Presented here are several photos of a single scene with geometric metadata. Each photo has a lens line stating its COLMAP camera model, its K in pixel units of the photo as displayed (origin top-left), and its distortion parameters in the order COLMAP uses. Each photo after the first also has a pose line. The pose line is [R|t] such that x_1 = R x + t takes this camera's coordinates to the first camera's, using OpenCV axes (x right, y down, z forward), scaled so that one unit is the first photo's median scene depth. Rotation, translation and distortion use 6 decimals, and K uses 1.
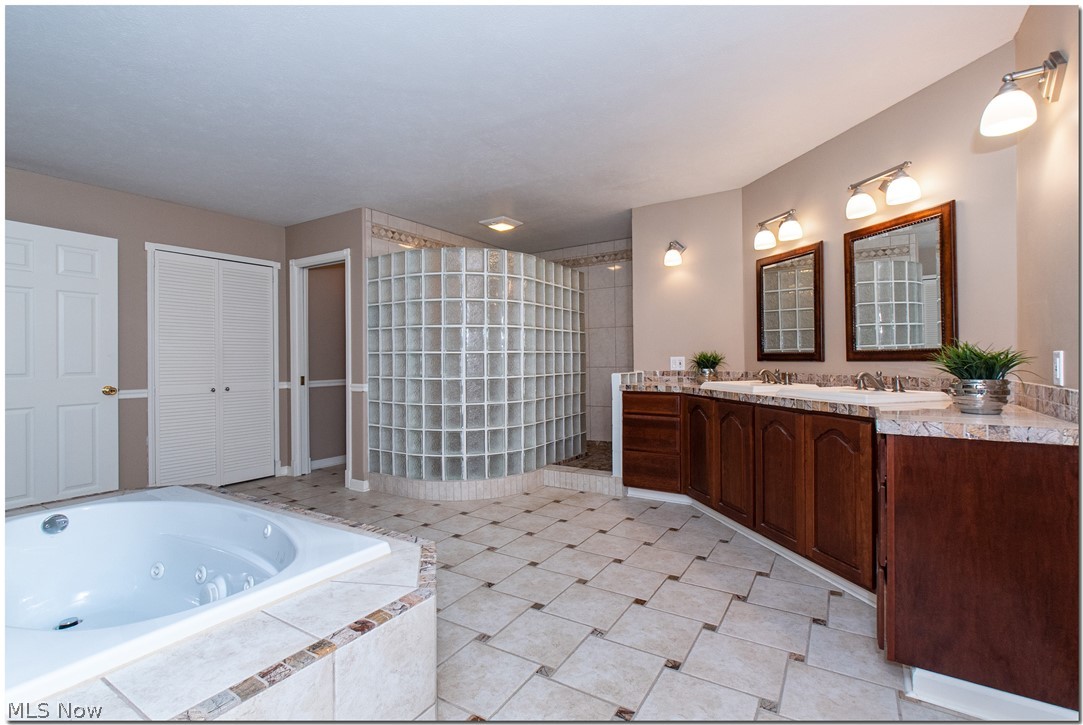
lens RADIAL K [[501.2, 0, 548.1], [0, 501.2, 363.0], [0, 0, 1]] dist [0.008536, -0.002449]
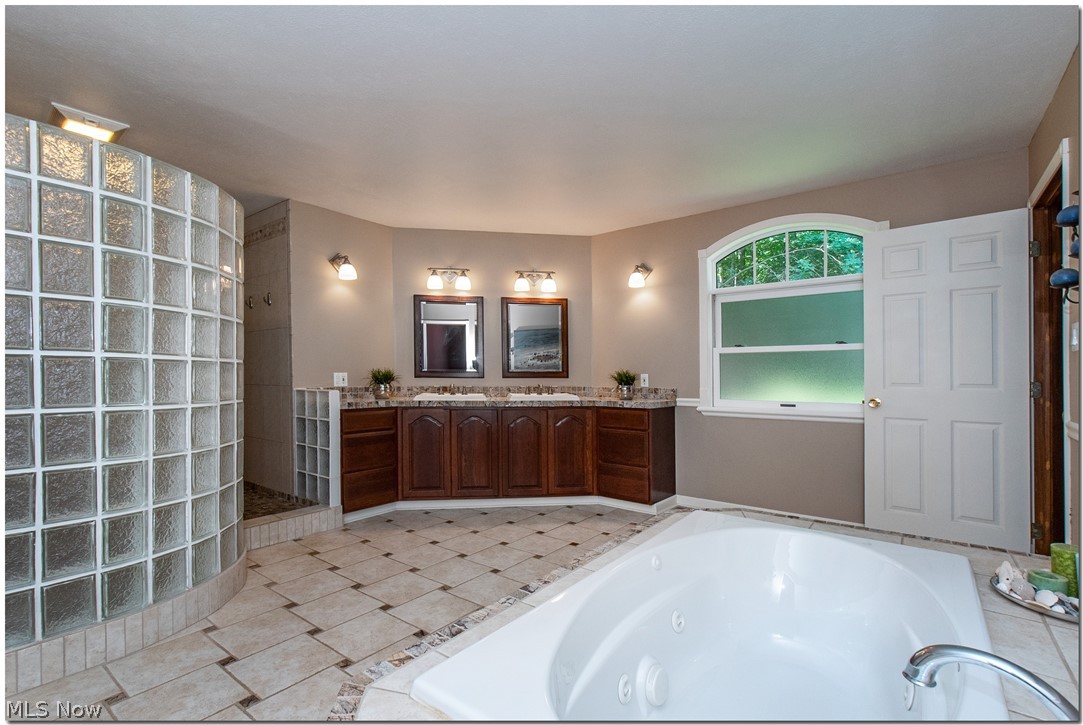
lens RADIAL K [[501.2, 0, 549.1], [0, 501.2, 369.4], [0, 0, 1]] dist [0.008536, -0.002449]
pose [[0.085946, 0.017863, 0.996140, -0.771510], [0.001377, 0.999836, -0.018048, -0.000687], [-0.996299, 0.002923, 0.085907, 0.575037]]
